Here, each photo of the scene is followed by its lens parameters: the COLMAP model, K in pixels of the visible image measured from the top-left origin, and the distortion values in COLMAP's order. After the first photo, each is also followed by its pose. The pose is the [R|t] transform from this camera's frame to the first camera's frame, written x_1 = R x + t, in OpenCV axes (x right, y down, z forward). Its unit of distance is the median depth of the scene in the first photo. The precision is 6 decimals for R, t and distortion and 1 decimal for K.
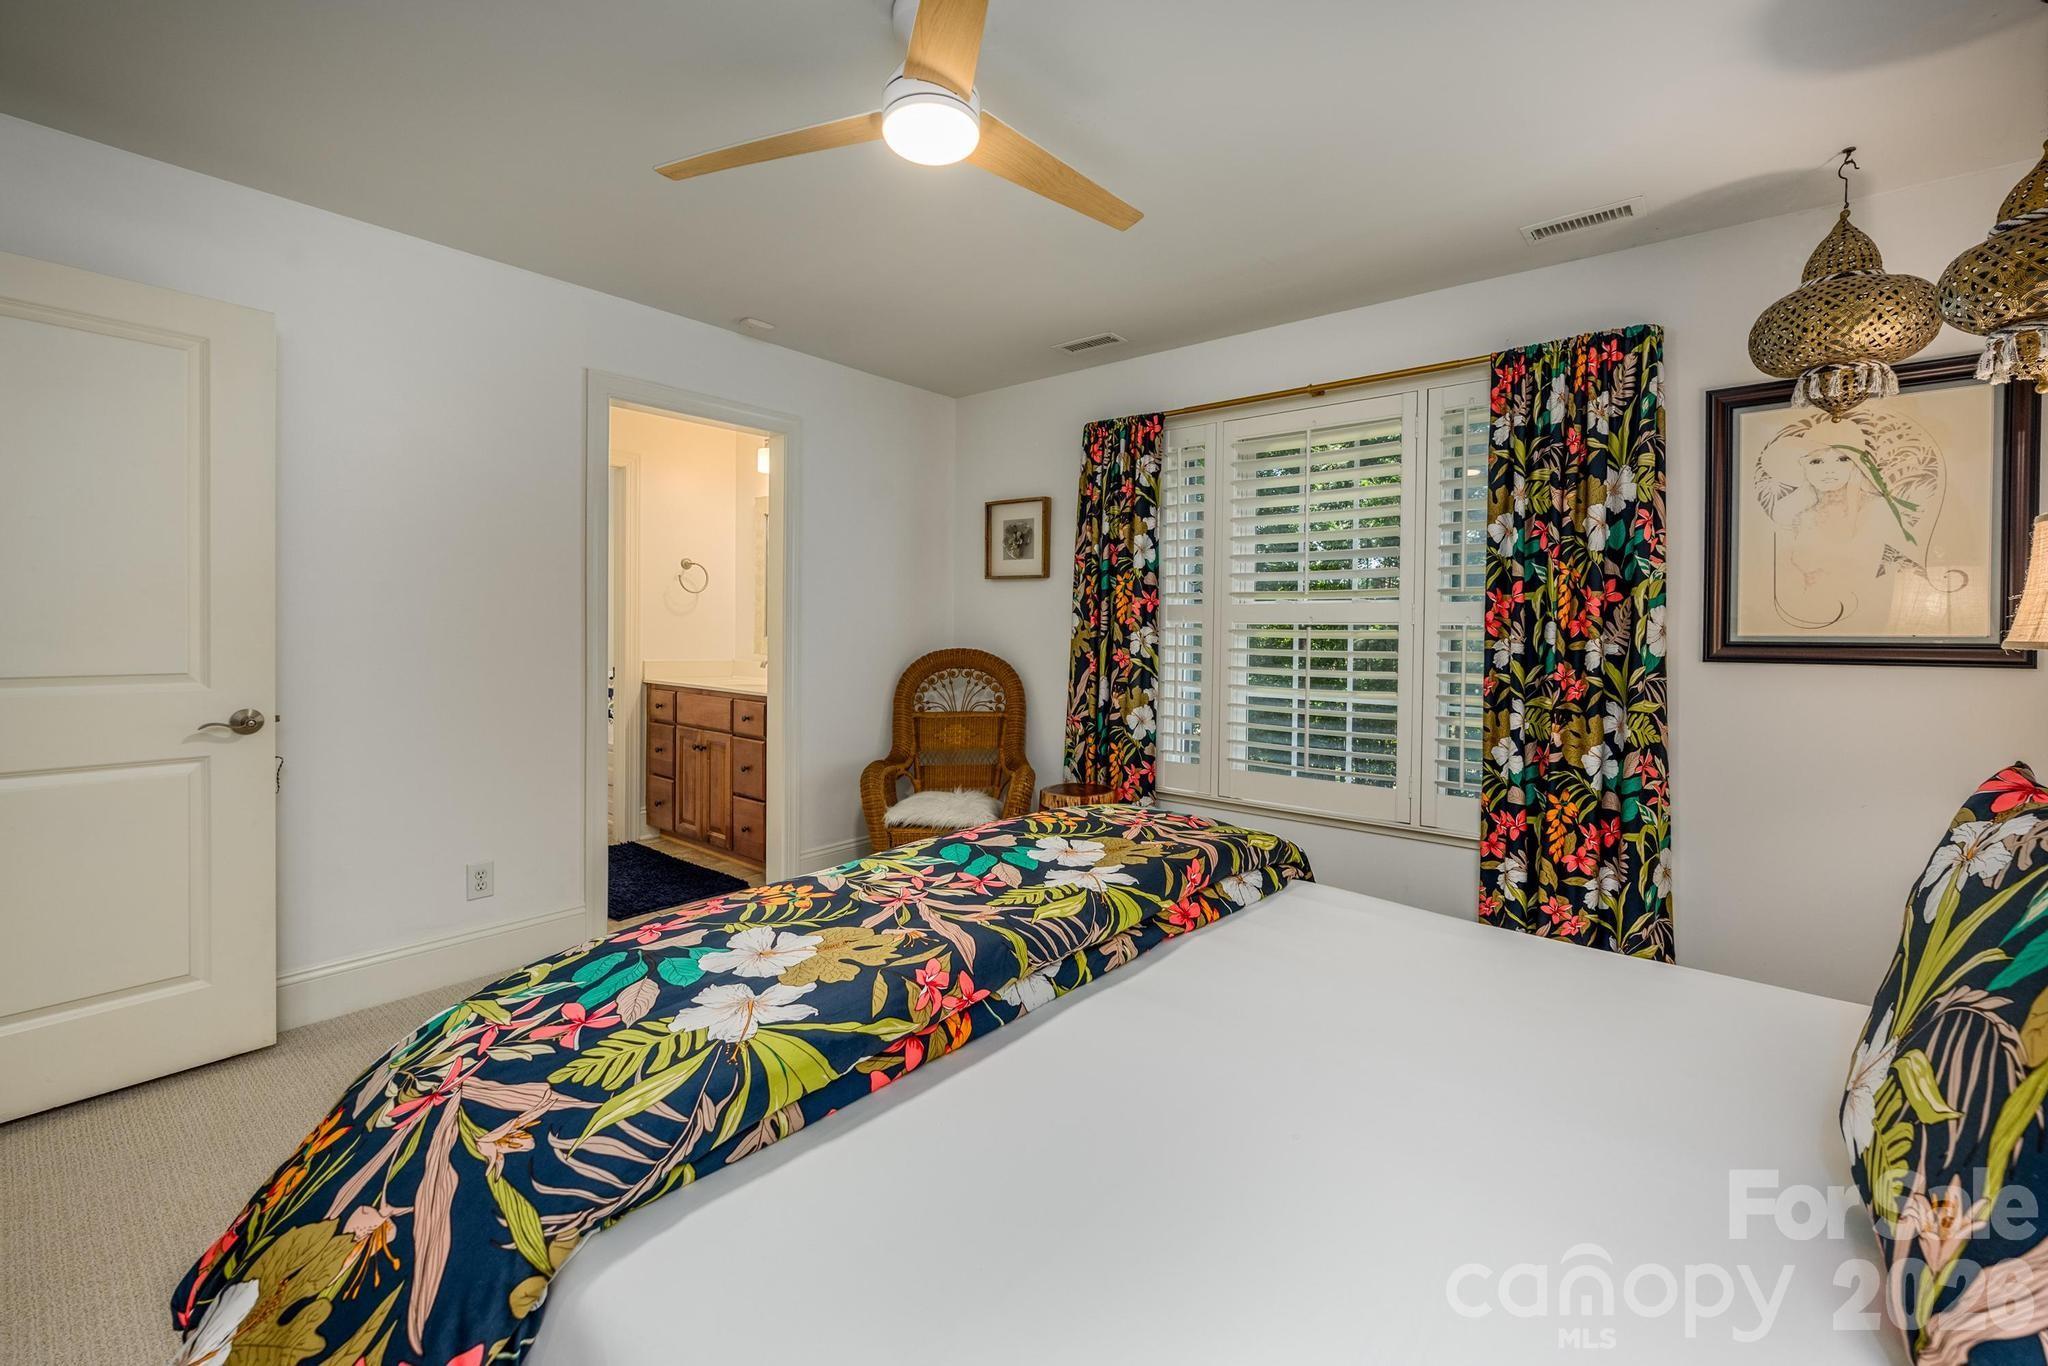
lens RADIAL K [[848.2, 0, 1028.4], [0, 848.2, 610.4], [0, 0, 1]] dist [-0.000108, -0.000078]
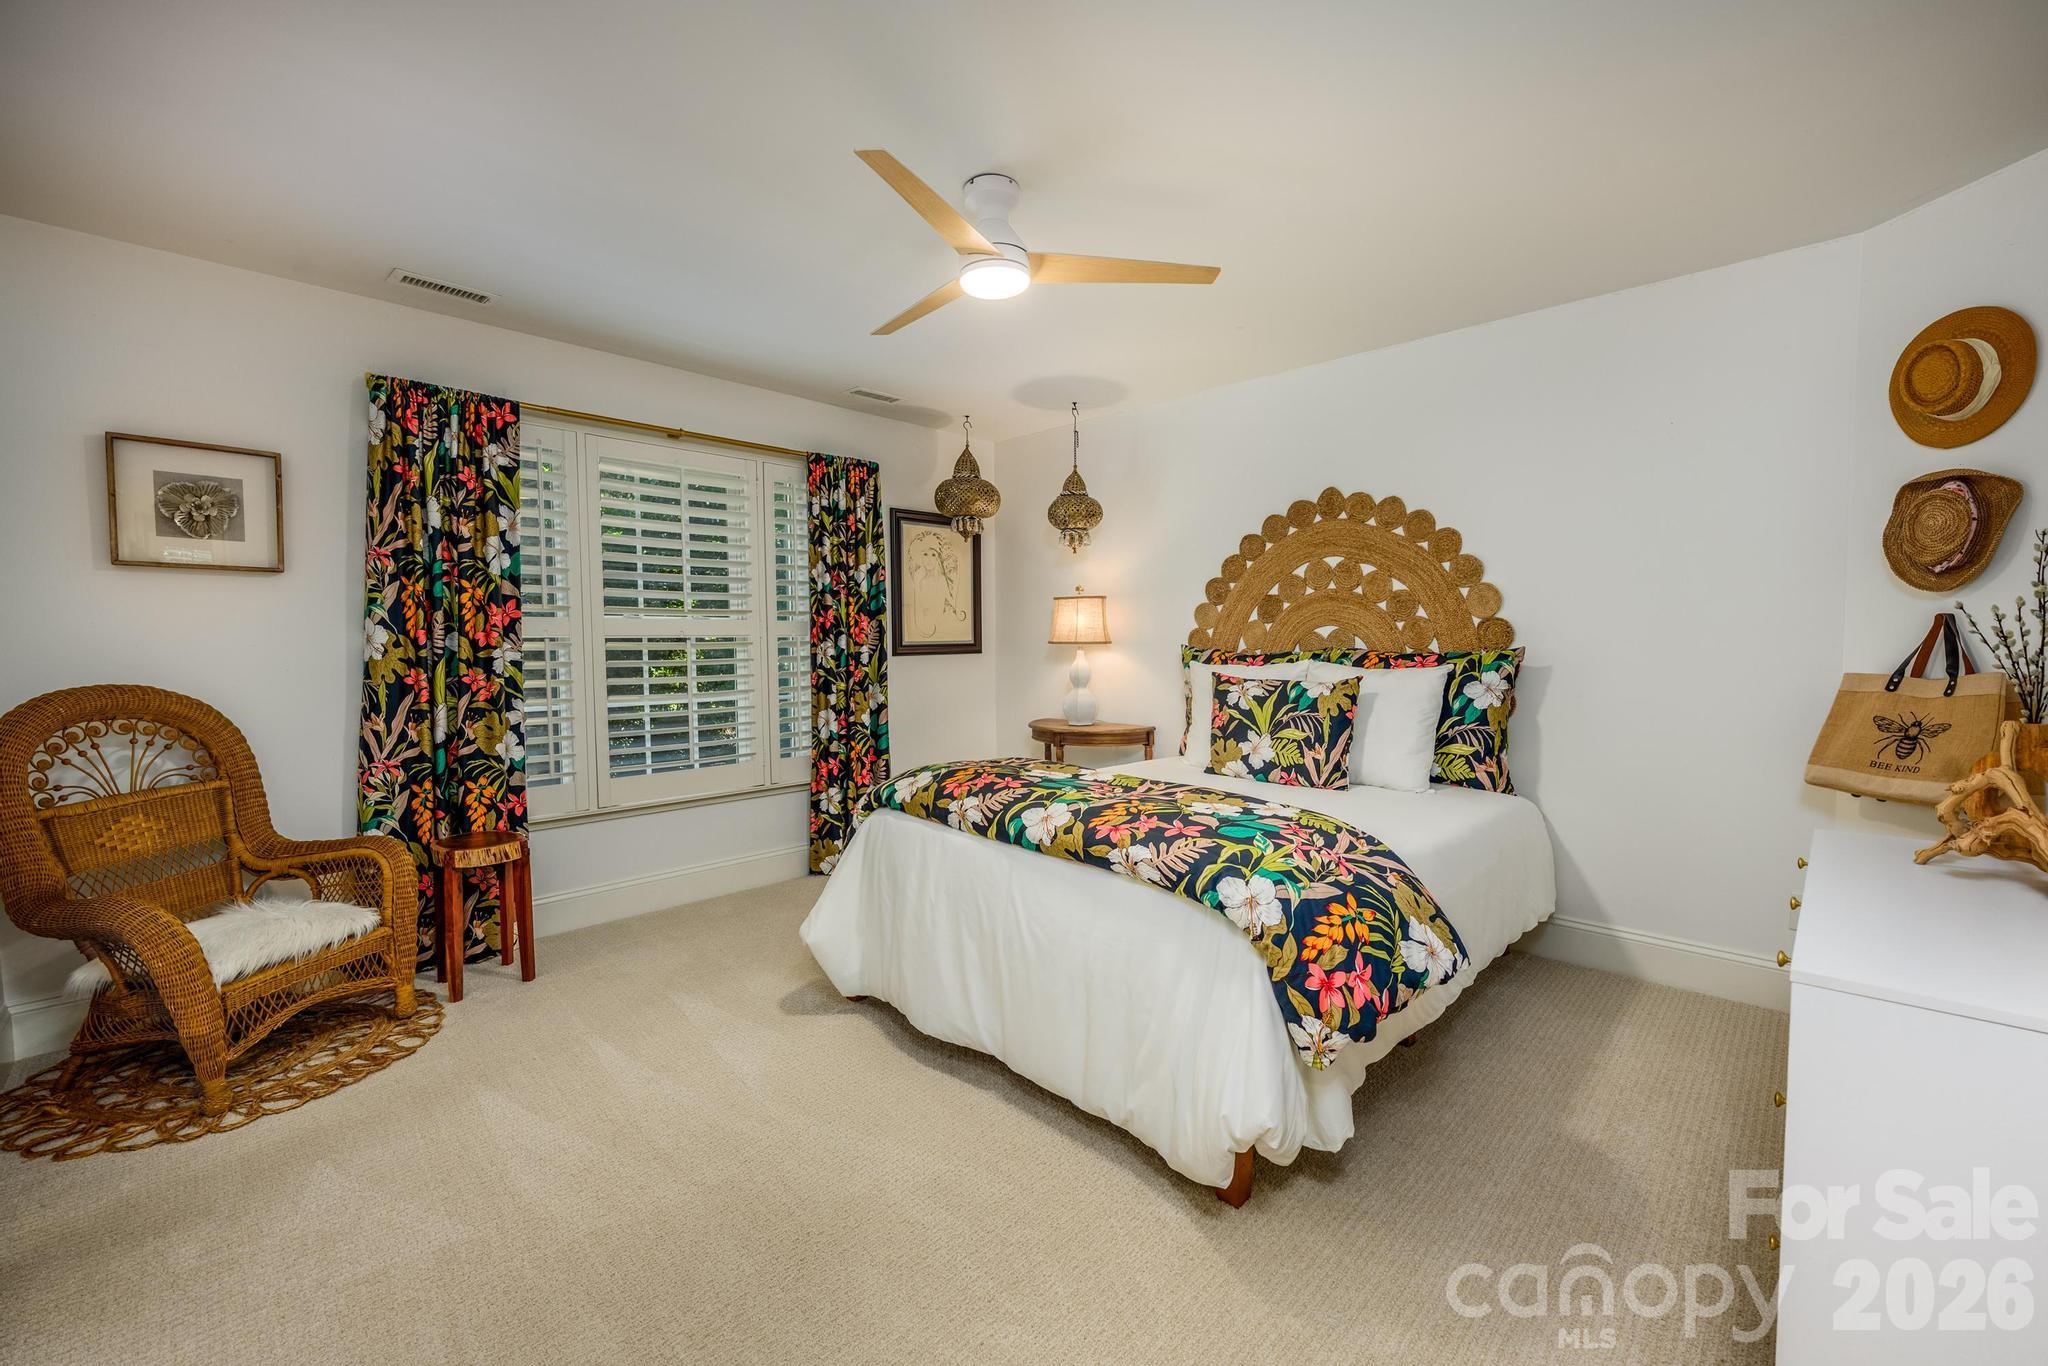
lens RADIAL K [[854.3, 0, 1031.4], [0, 854.3, 631.3], [0, 0, 1]] dist [-0.000135, -0.000047]
pose [[0.075180, -0.007127, 0.997144, -0.770179], [-0.018711, 0.999788, 0.008557, -0.010292], [-0.996994, -0.019301, 0.075031, 0.424952]]
